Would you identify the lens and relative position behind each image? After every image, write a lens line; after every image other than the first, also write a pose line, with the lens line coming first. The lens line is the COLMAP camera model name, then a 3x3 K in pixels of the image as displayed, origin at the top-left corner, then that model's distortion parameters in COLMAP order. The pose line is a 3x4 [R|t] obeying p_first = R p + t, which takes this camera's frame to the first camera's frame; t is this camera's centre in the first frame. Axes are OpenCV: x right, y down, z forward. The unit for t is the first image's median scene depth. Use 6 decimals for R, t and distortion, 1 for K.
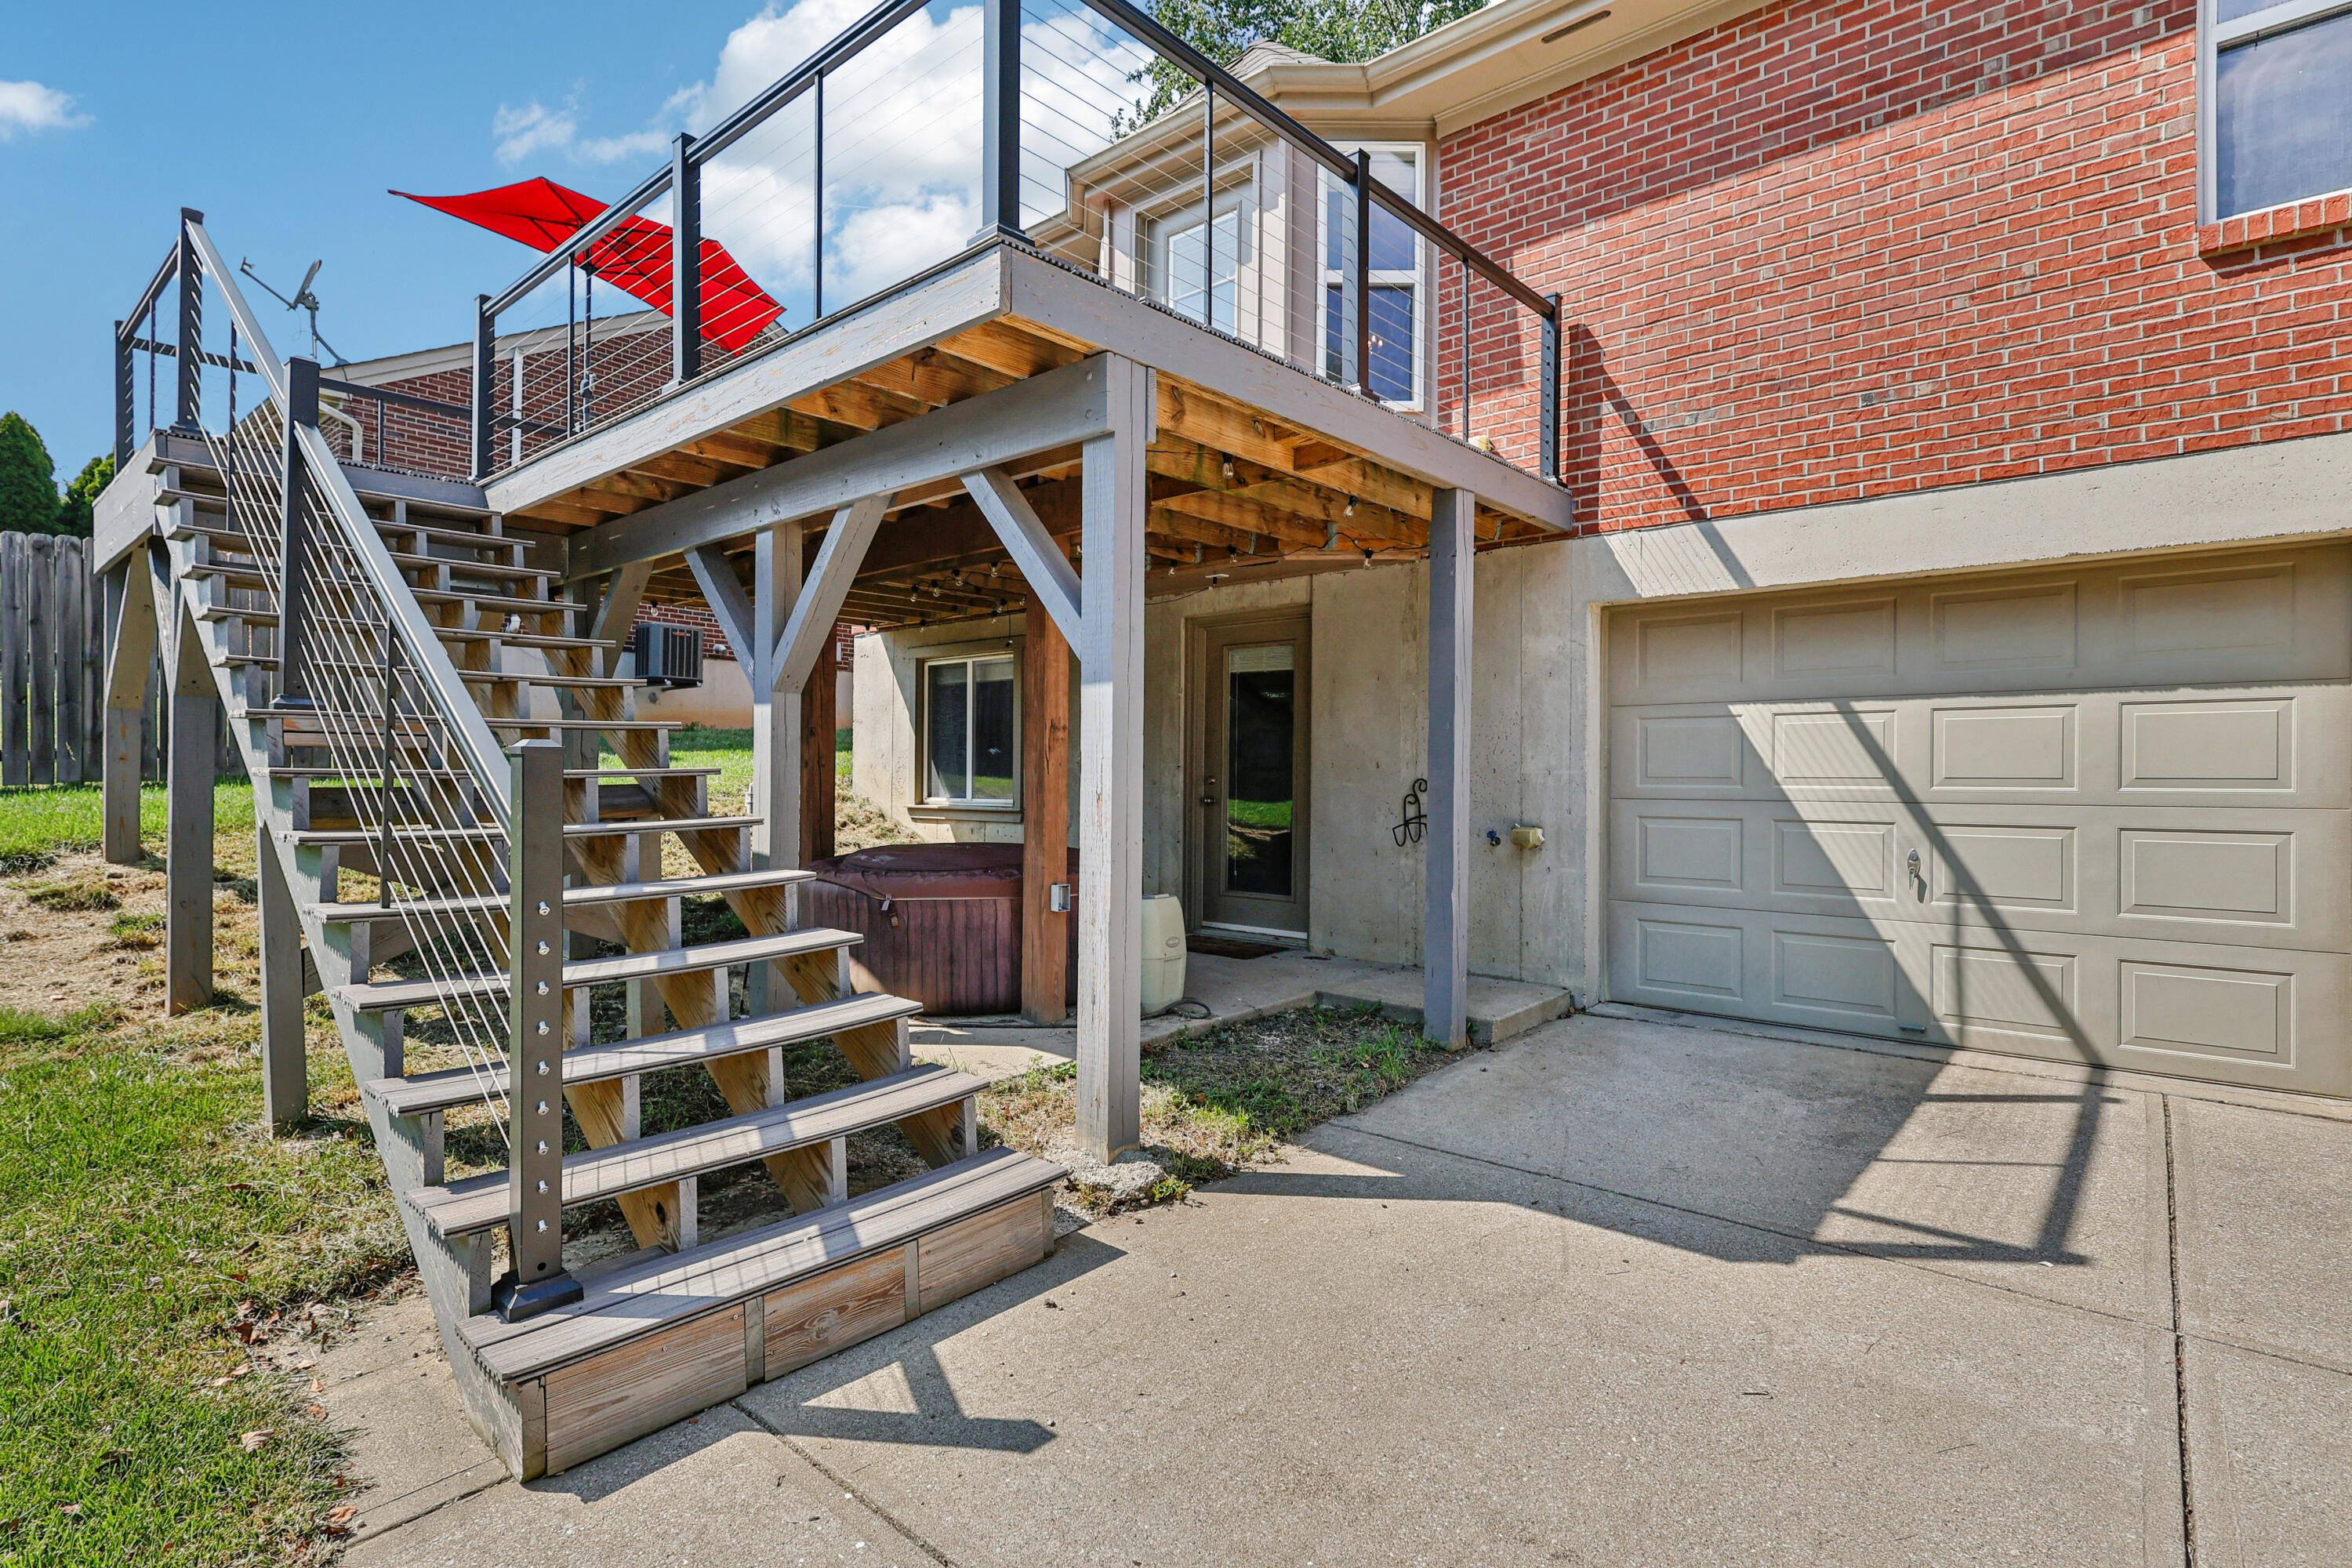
lens RADIAL K [[1122.4, 0, 1166.2], [0, 1122.4, 773.1], [0, 0, 1]] dist [-0.001700, 0.002500]
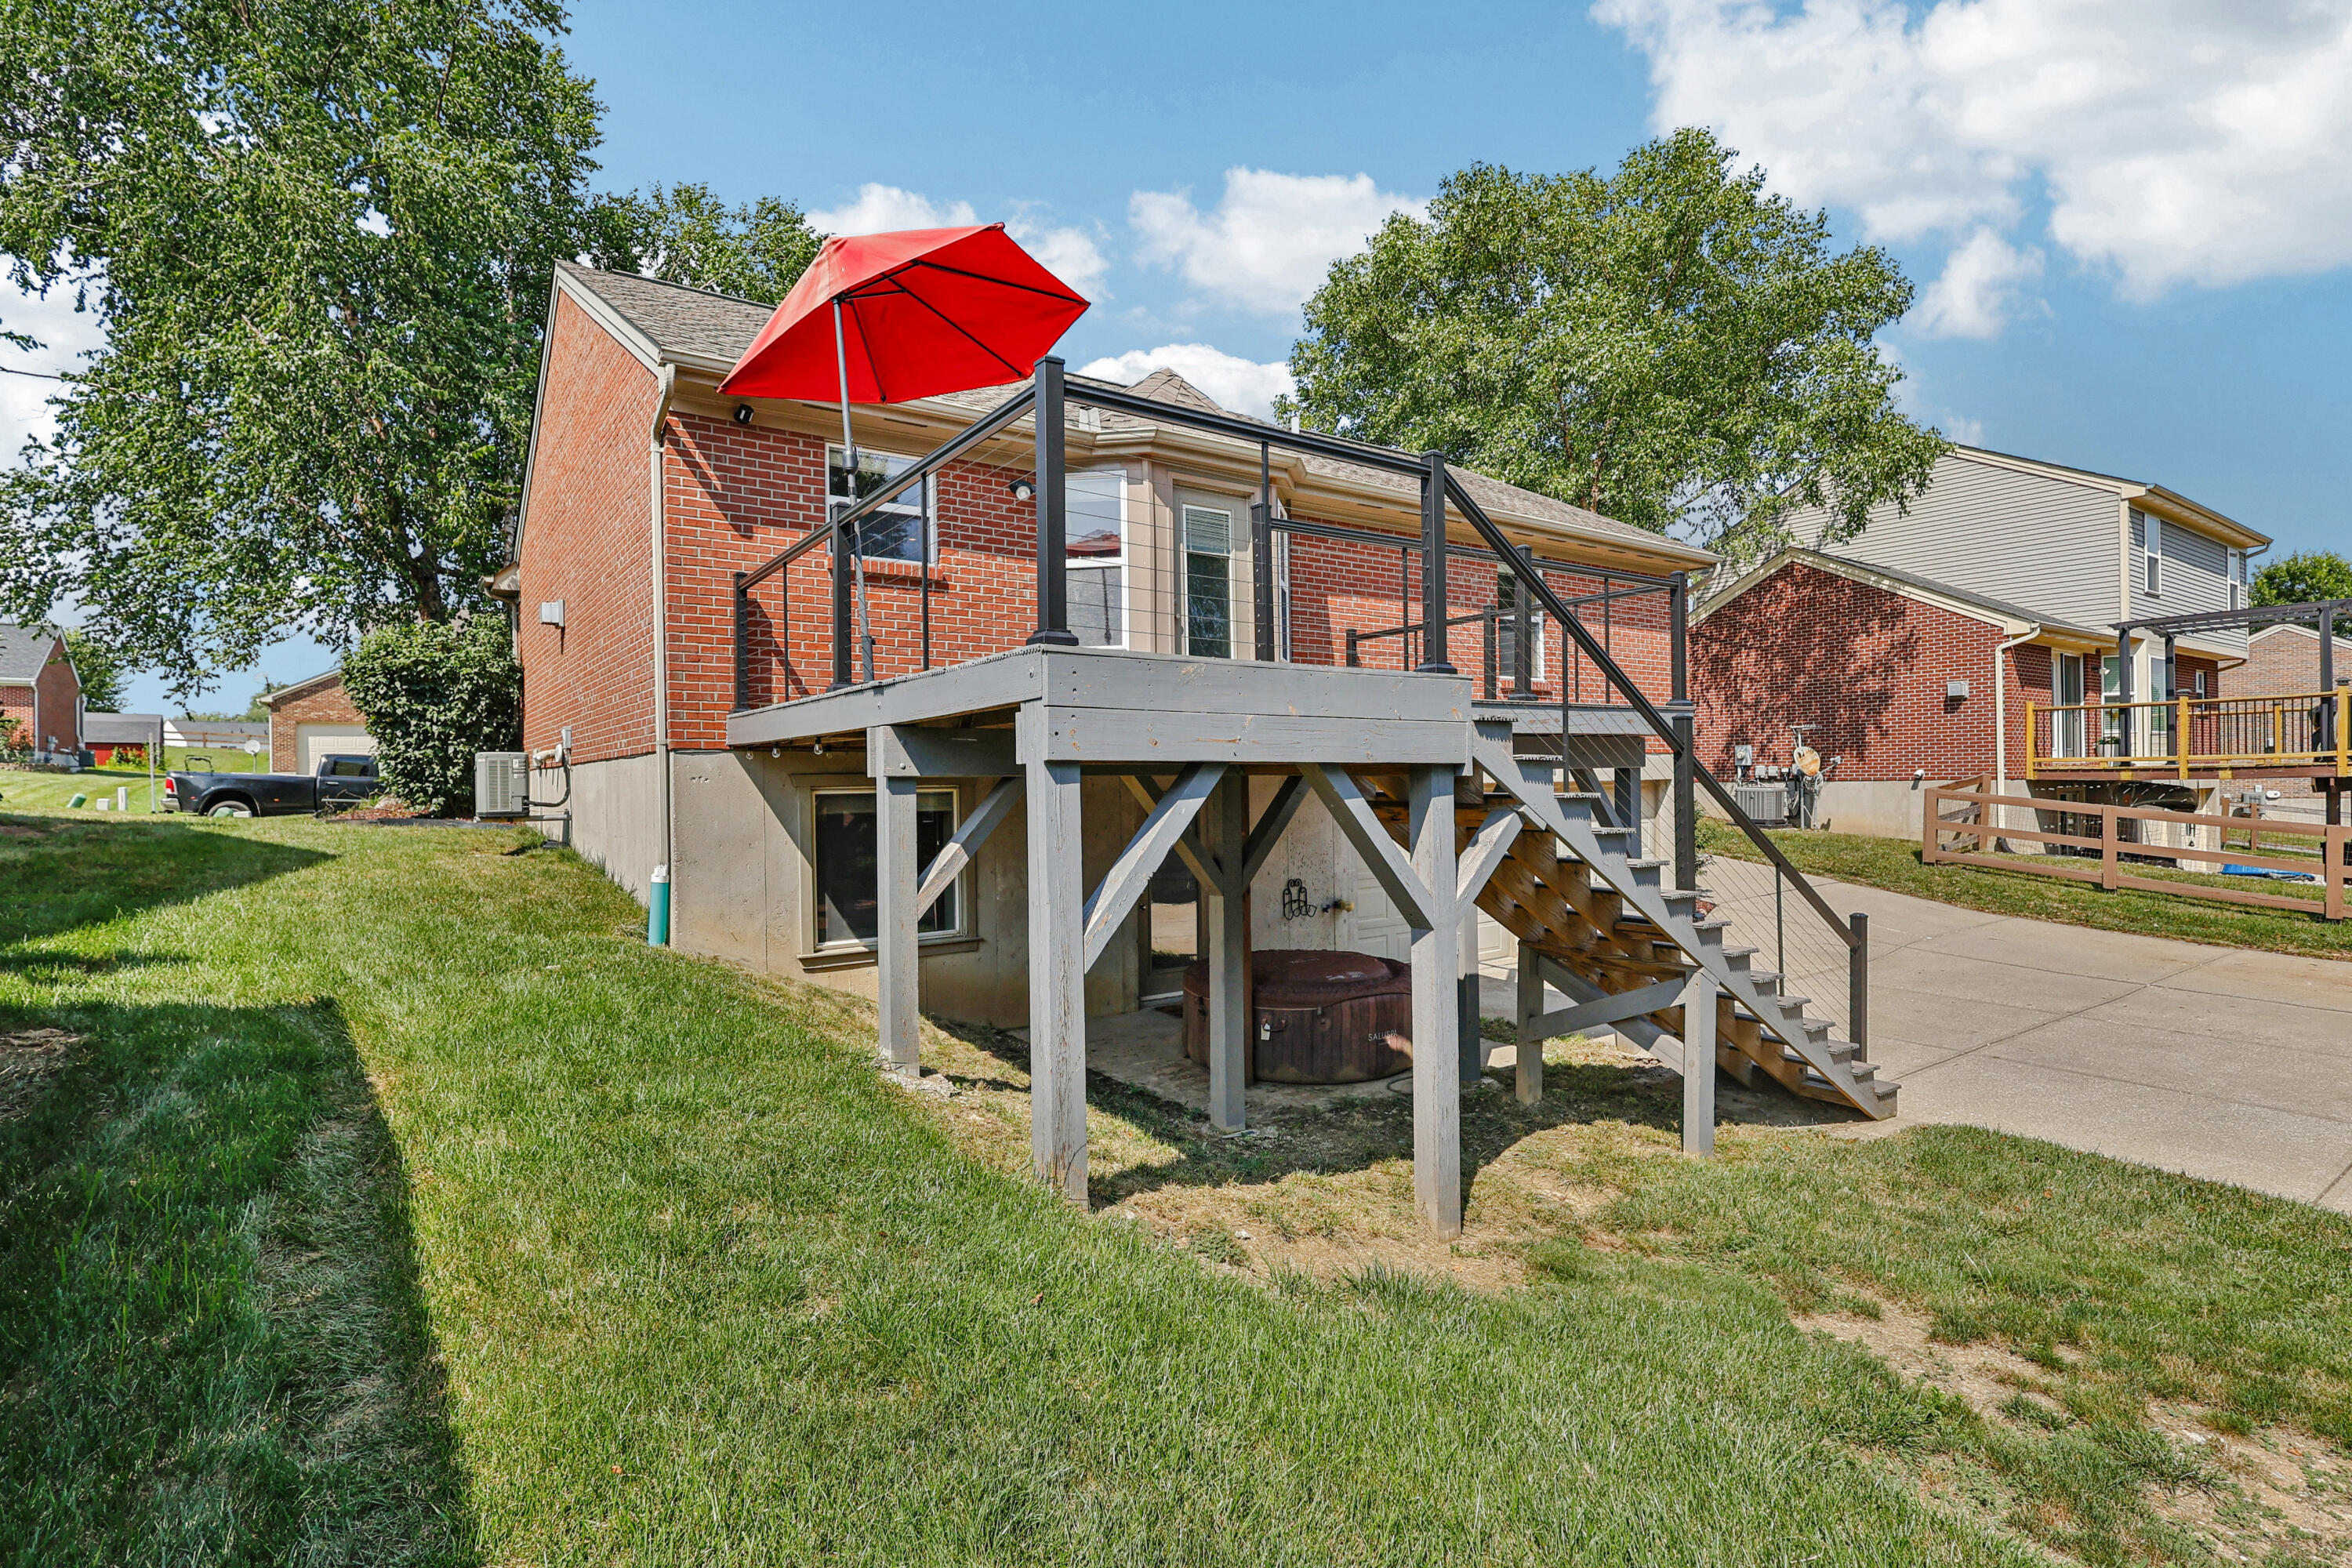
lens RADIAL K [[1122.4, 0, 1159.8], [0, 1122.4, 782.3], [0, 0, 1]] dist [-0.001700, 0.002500]
pose [[0.233443, -0.004319, 0.972361, -1.852647], [0.021543, 0.999768, -0.000731, -0.181849], [-0.972132, 0.021118, 0.233482, 0.978767]]
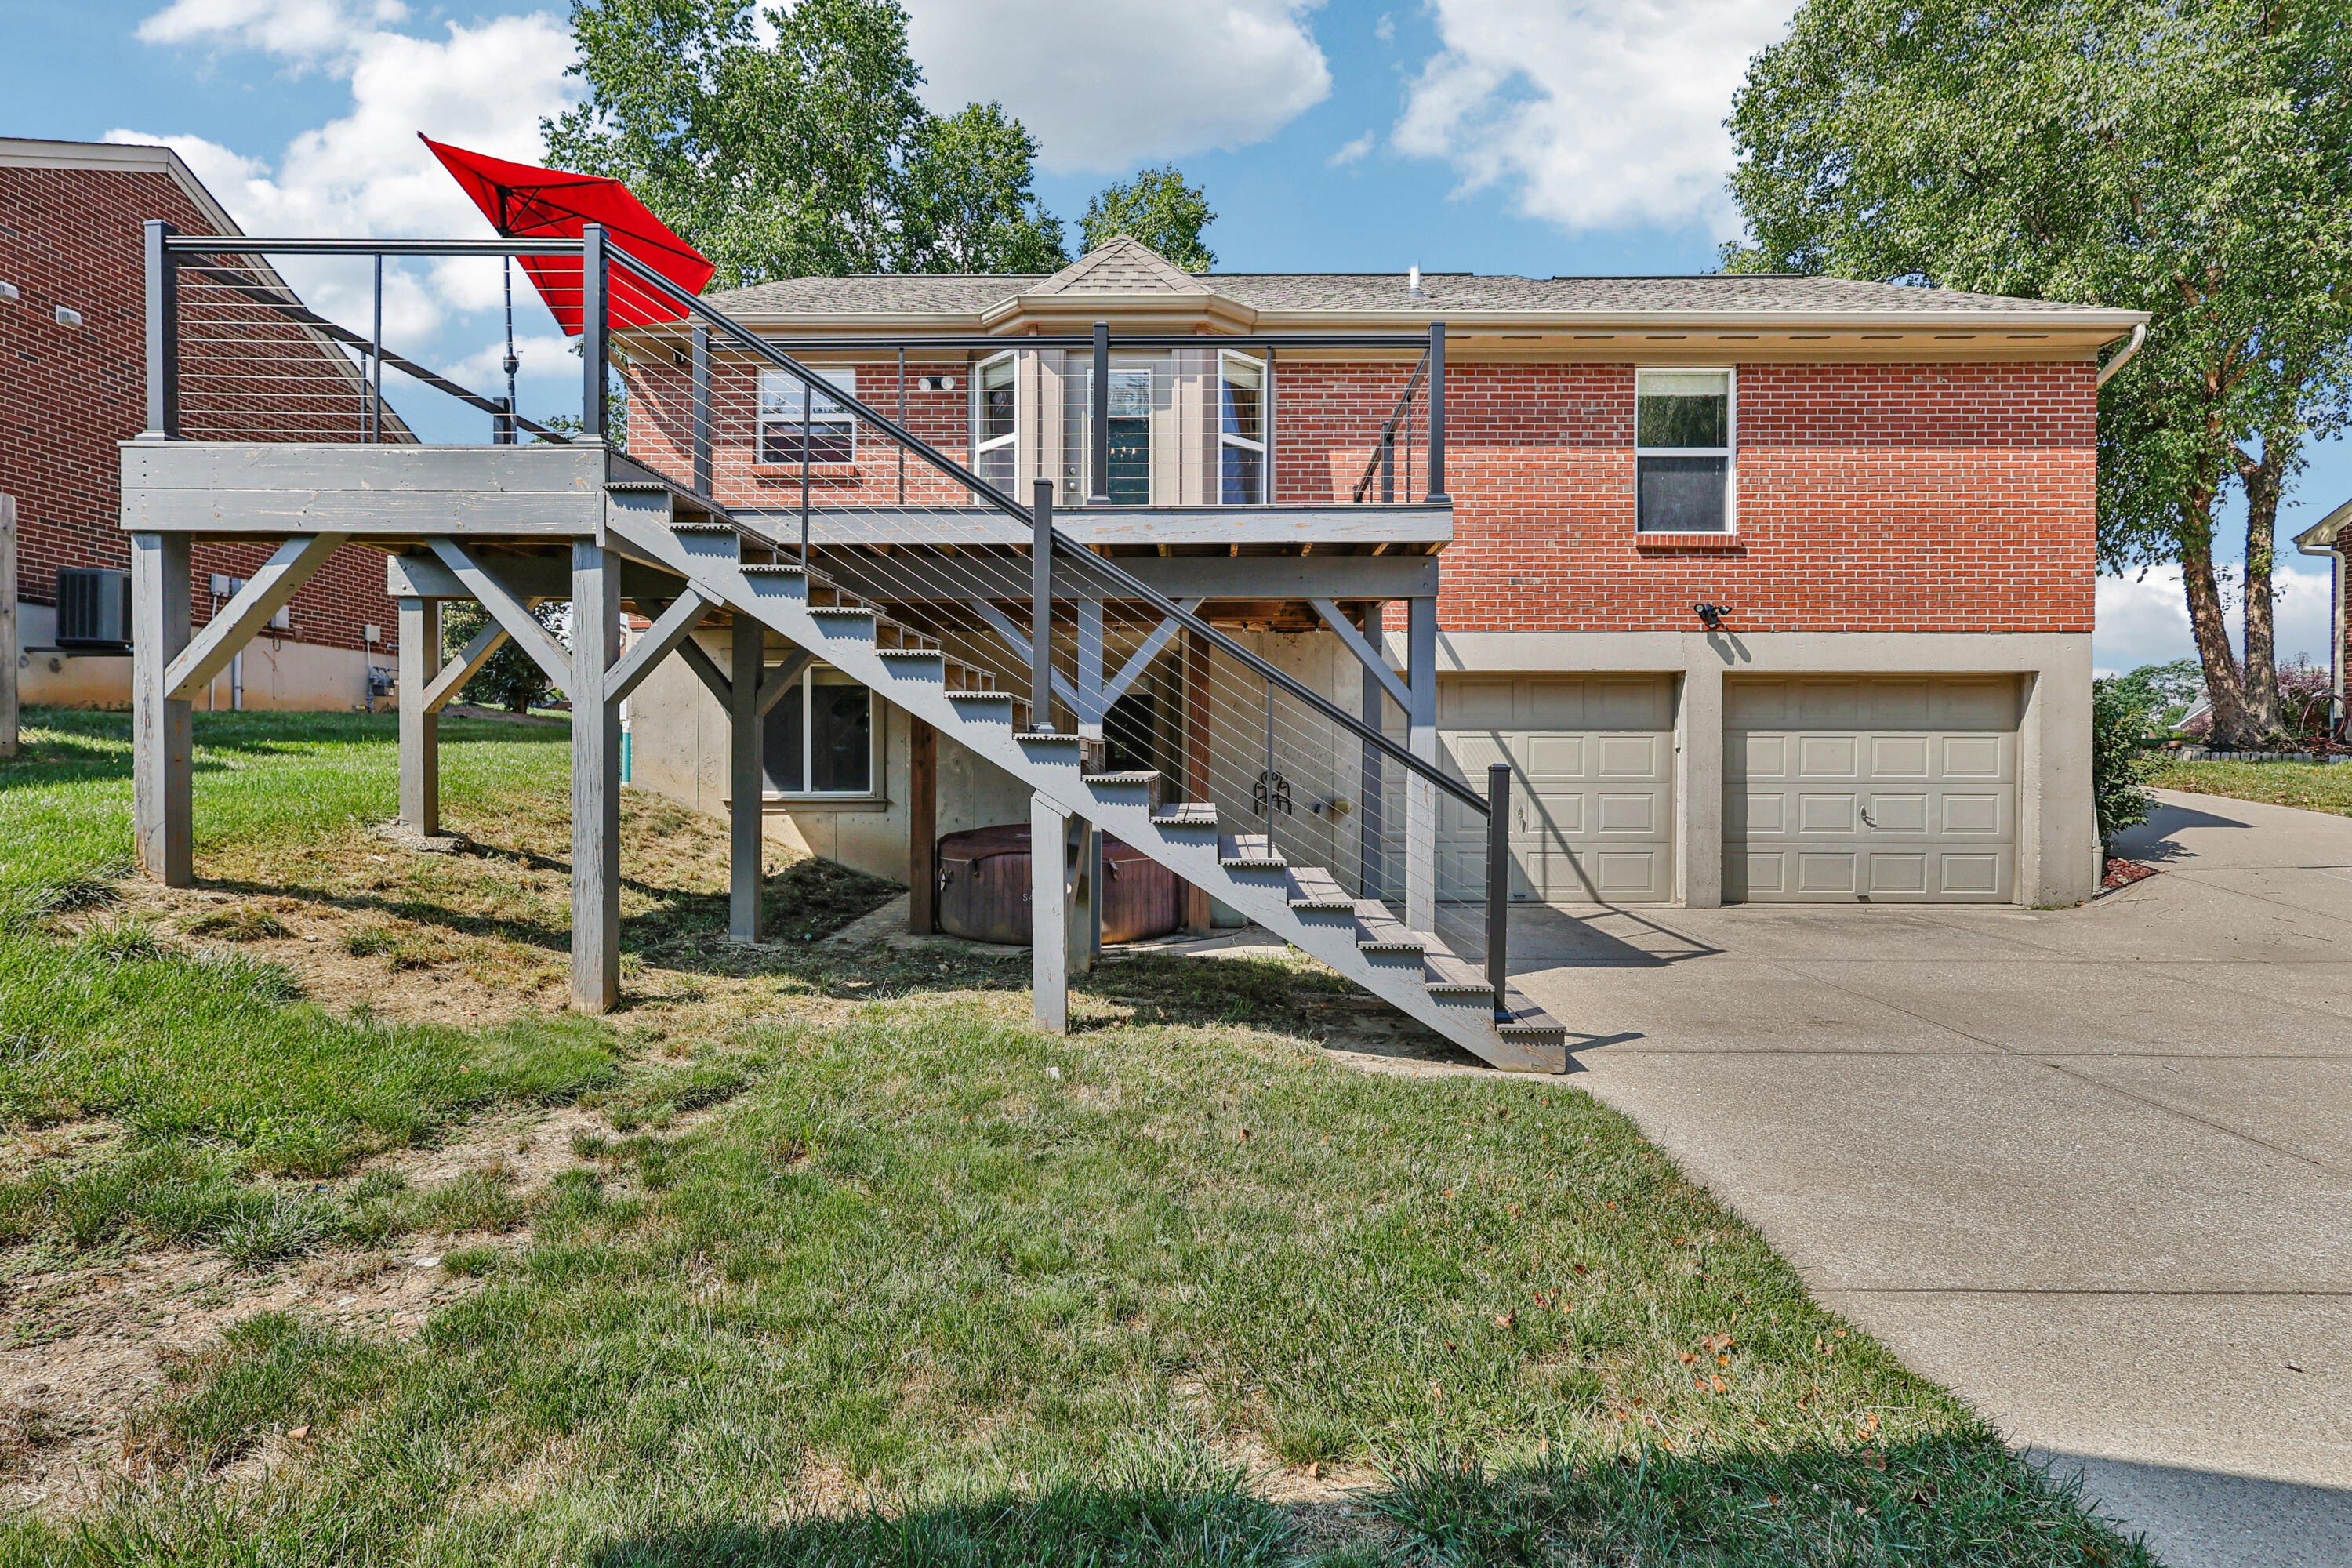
lens RADIAL K [[1122.4, 0, 1171.0], [0, 1122.4, 784.6], [0, 0, 1]] dist [-0.001700, 0.002500]
pose [[0.760199, -0.002344, 0.649687, -1.086605], [-0.000996, 0.999988, 0.004773, 0.019017], [-0.649690, -0.004276, 0.760187, -0.118038]]
